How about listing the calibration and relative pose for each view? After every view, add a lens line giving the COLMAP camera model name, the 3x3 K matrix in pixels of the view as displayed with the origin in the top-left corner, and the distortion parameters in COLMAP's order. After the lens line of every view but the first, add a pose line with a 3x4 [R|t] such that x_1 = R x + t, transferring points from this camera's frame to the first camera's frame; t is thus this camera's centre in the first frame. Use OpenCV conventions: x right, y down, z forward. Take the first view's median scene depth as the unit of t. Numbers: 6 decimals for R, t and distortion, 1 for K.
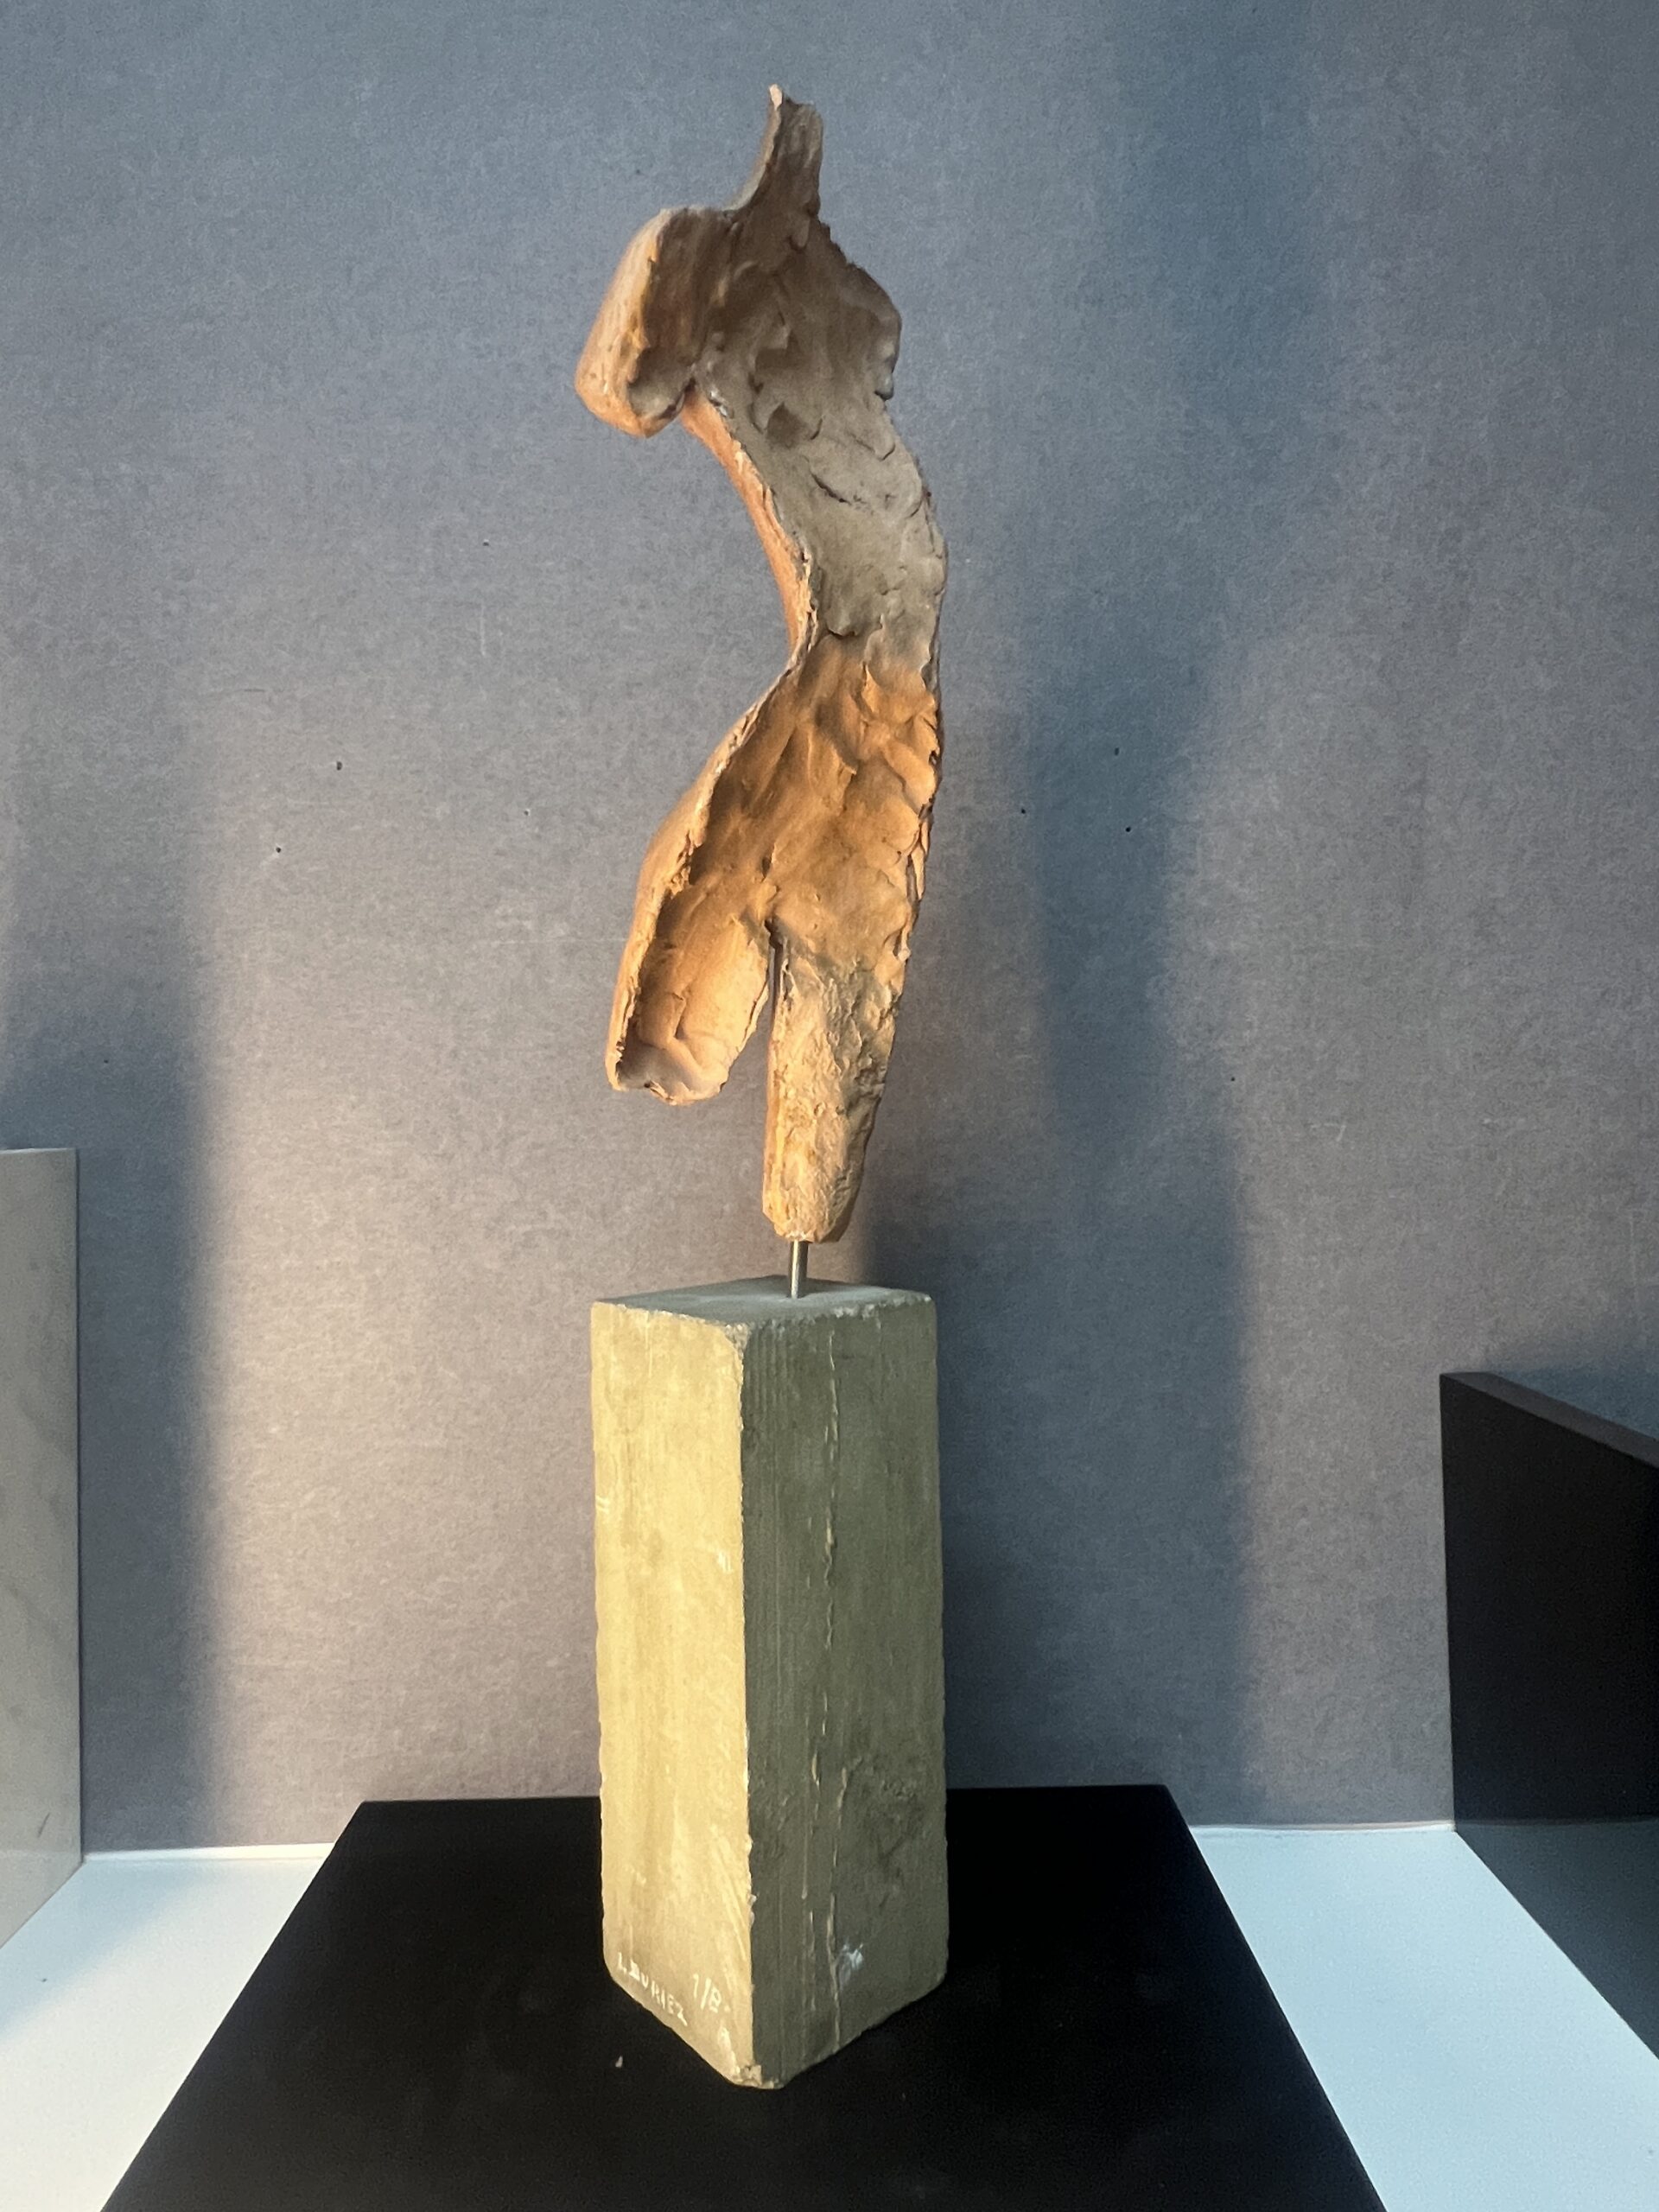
lens RADIAL K [[1359.2, 0, 820.4], [0, 1359.2, 1060.3], [0, 0, 1]] dist [0.005016, -0.016452]
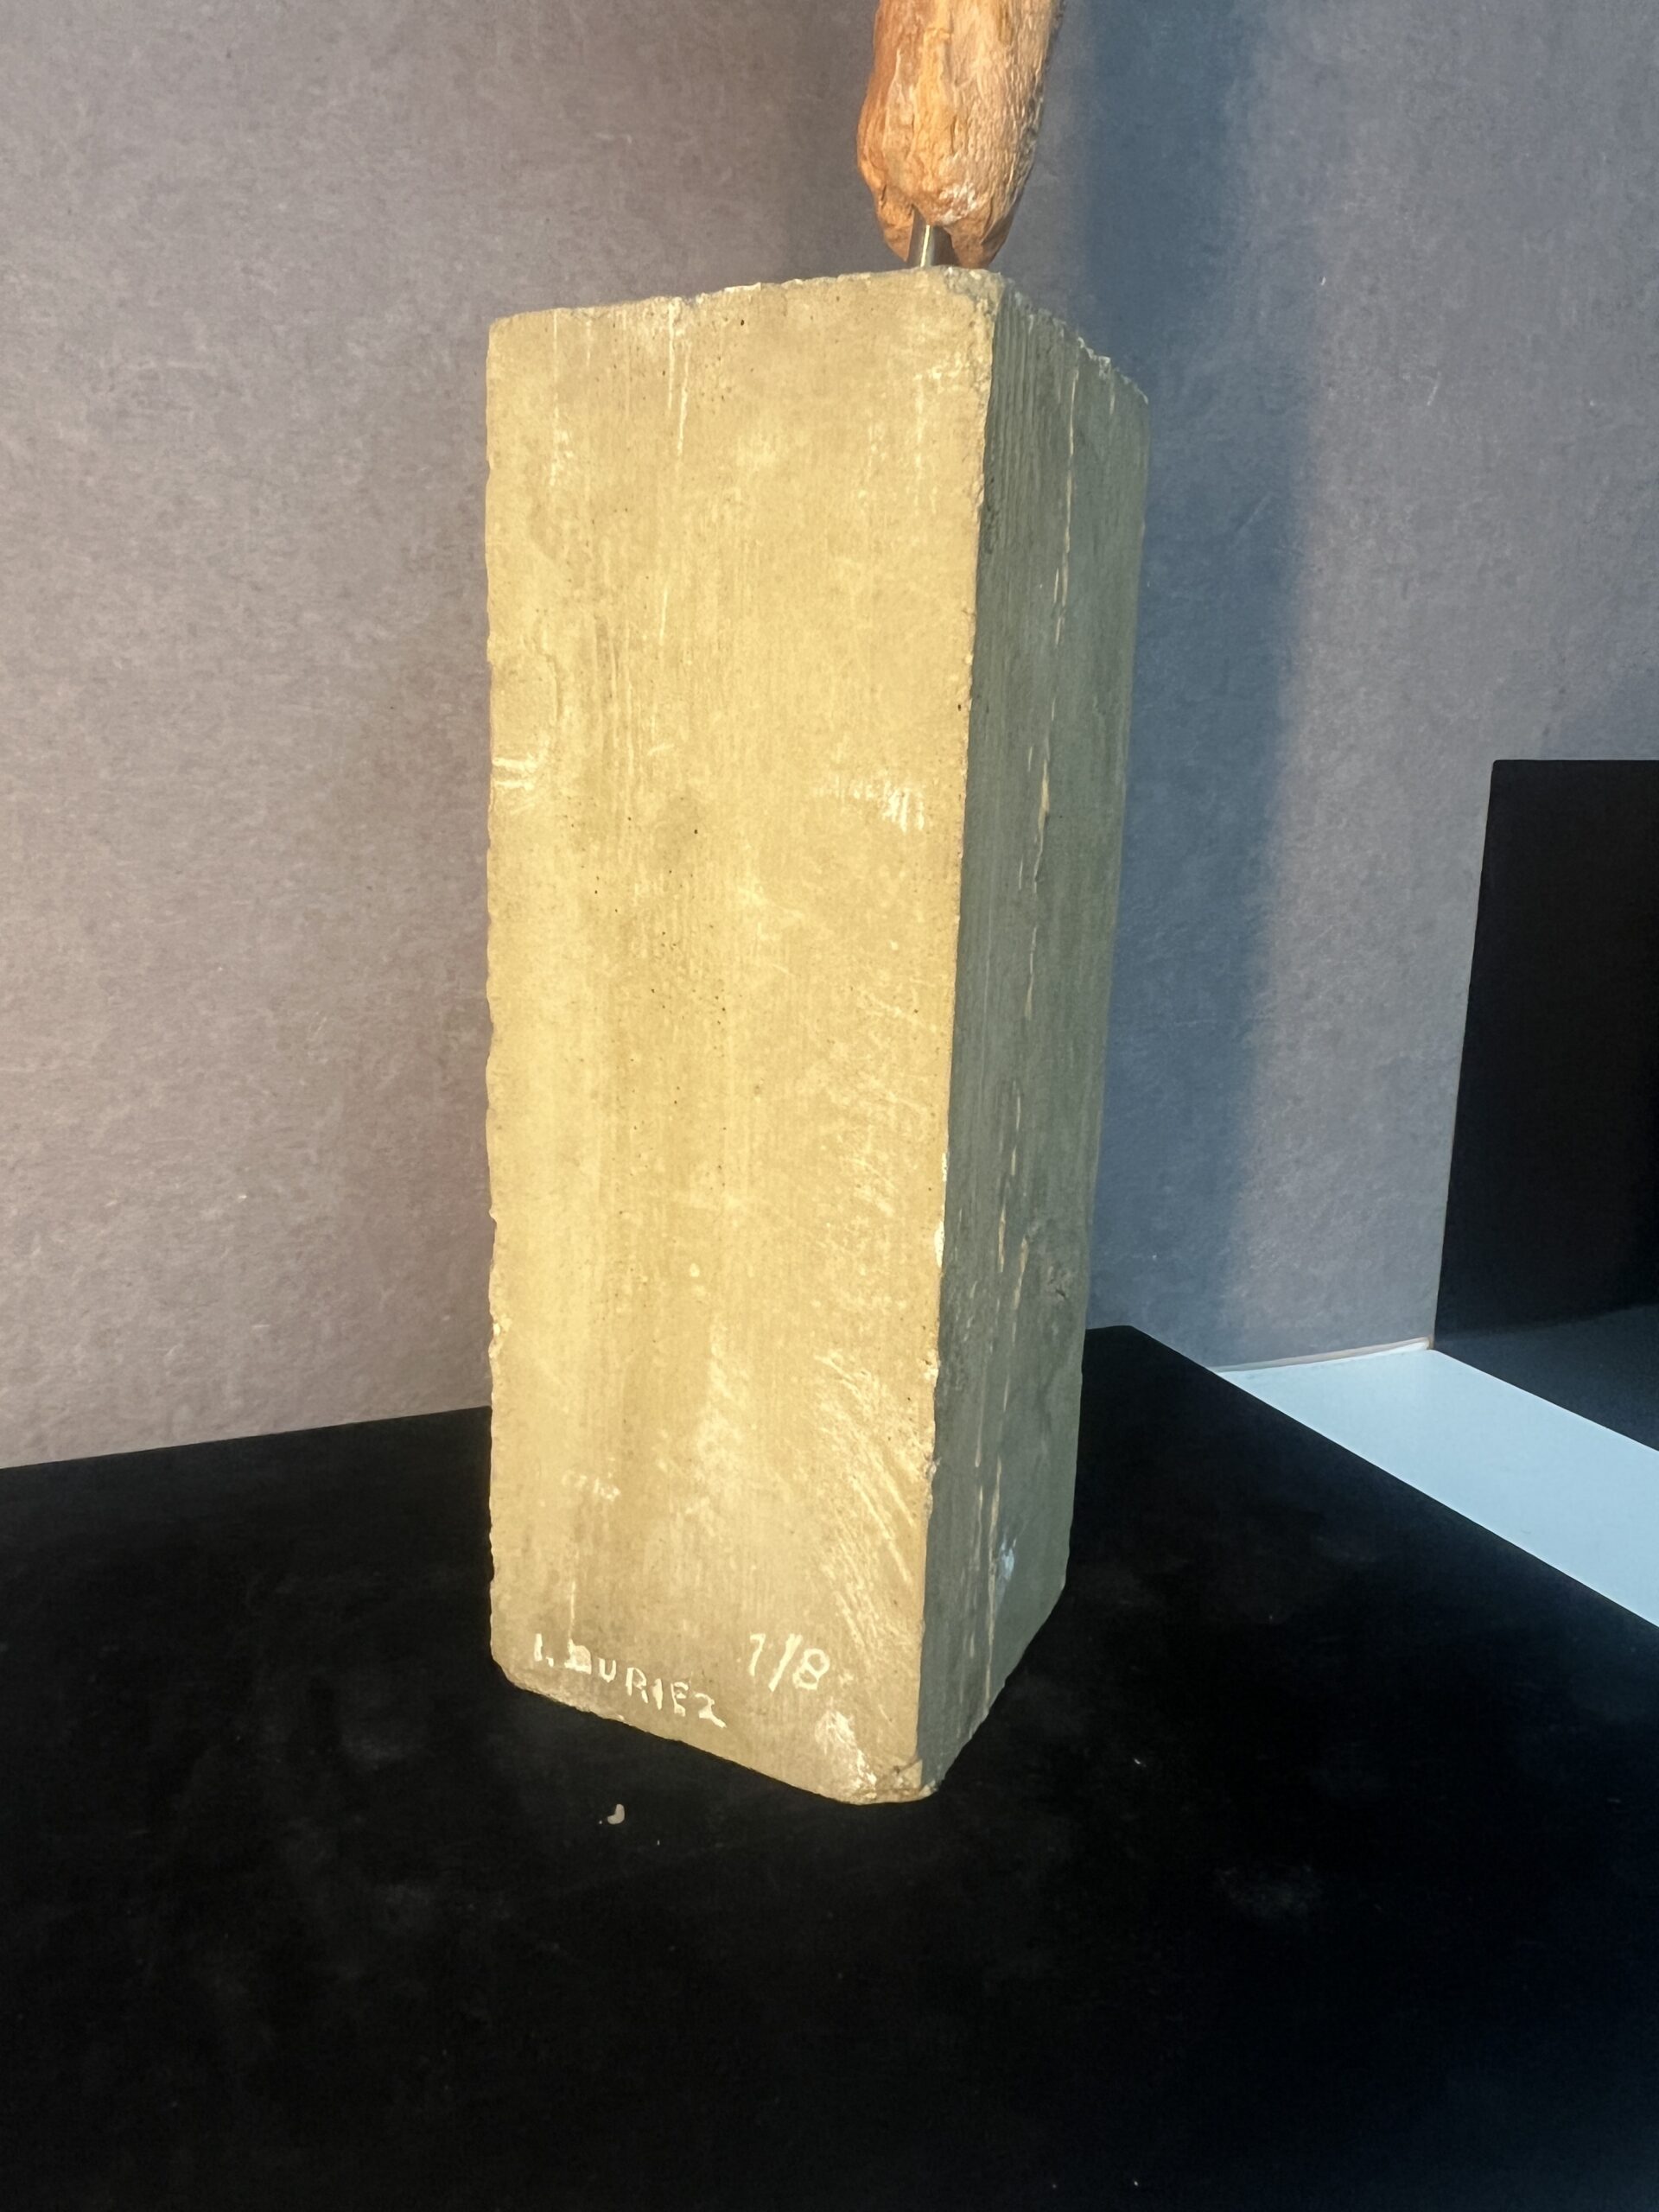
lens RADIAL K [[1528.7, 0, 744.5], [0, 1528.7, 1044.1], [0, 0, 1]] dist [-0.008449, 0.004295]
pose [[0.929638, -0.018761, 0.367996, -0.289817], [-0.054726, 0.980597, 0.188241, 0.323247], [-0.364387, -0.195135, 0.910573, 0.484943]]
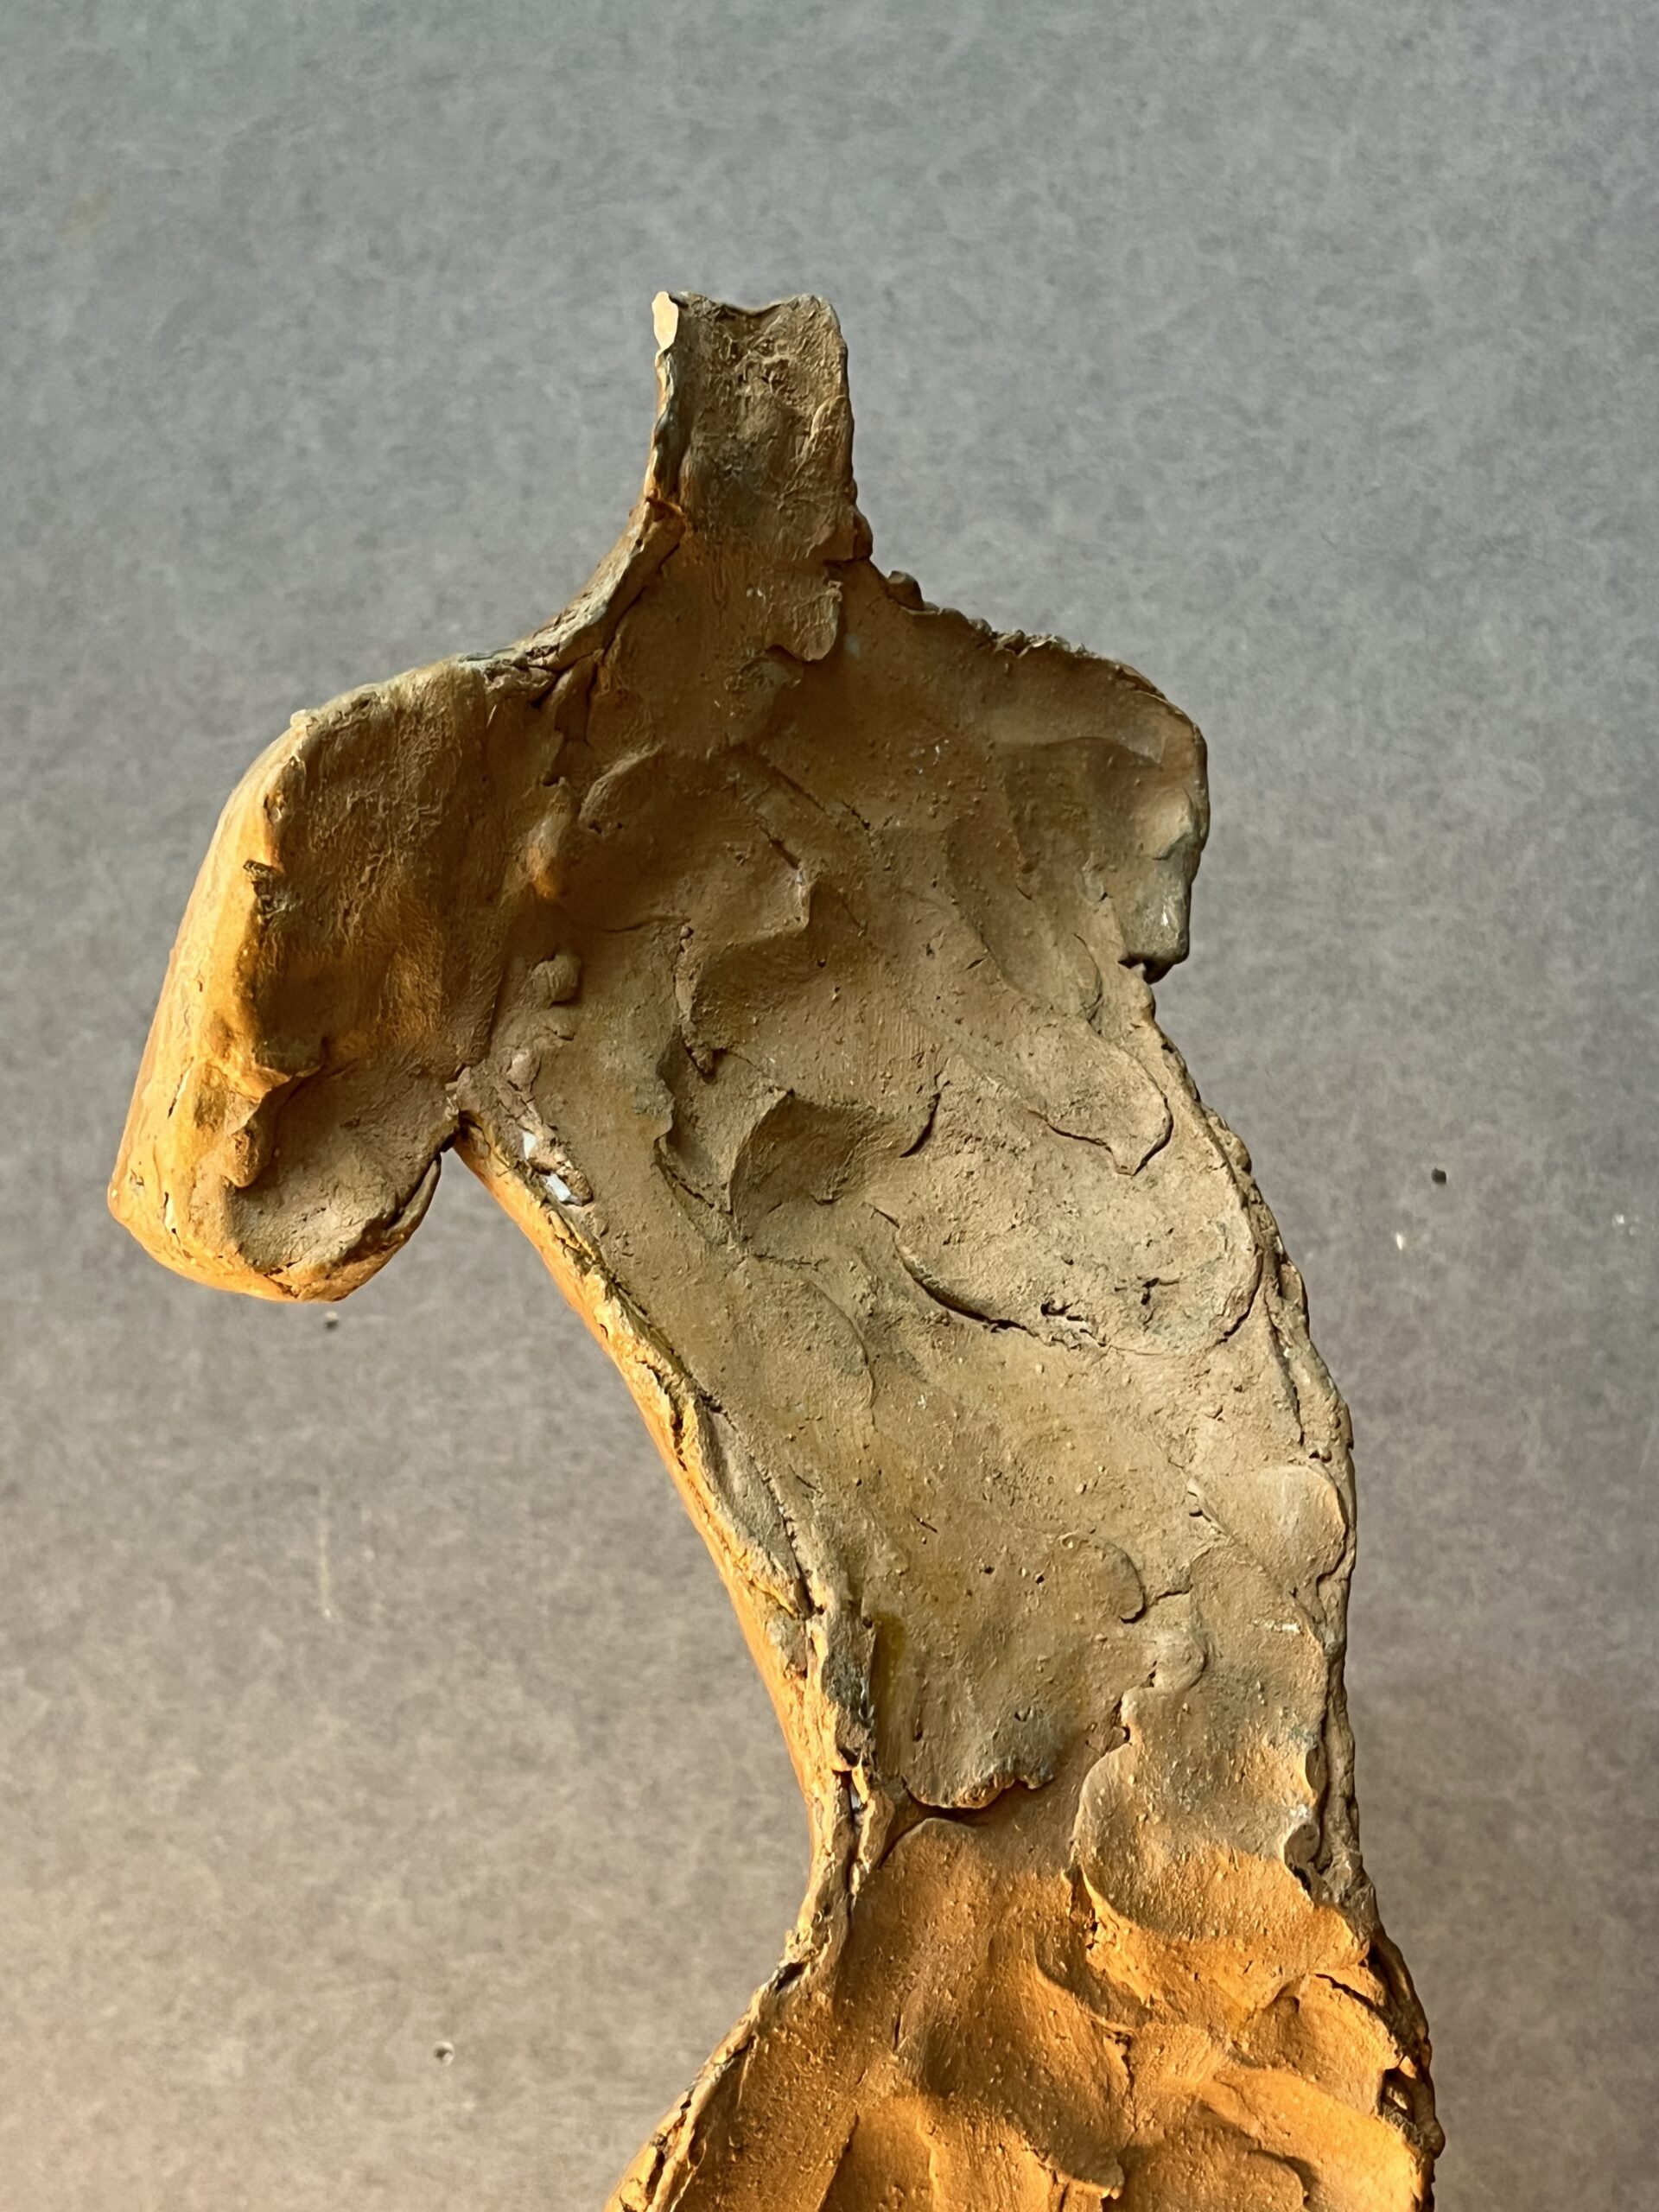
lens RADIAL K [[3237.1, 0, 838.9], [0, 3237.1, 1086.8], [0, 0, 1]] dist [0.070523, 0.000000]
pose [[0.959082, -0.130144, -0.251443, 0.169958], [0.054805, 0.956632, -0.286098, -0.226484], [0.277772, 0.260611, 0.924621, 0.227310]]
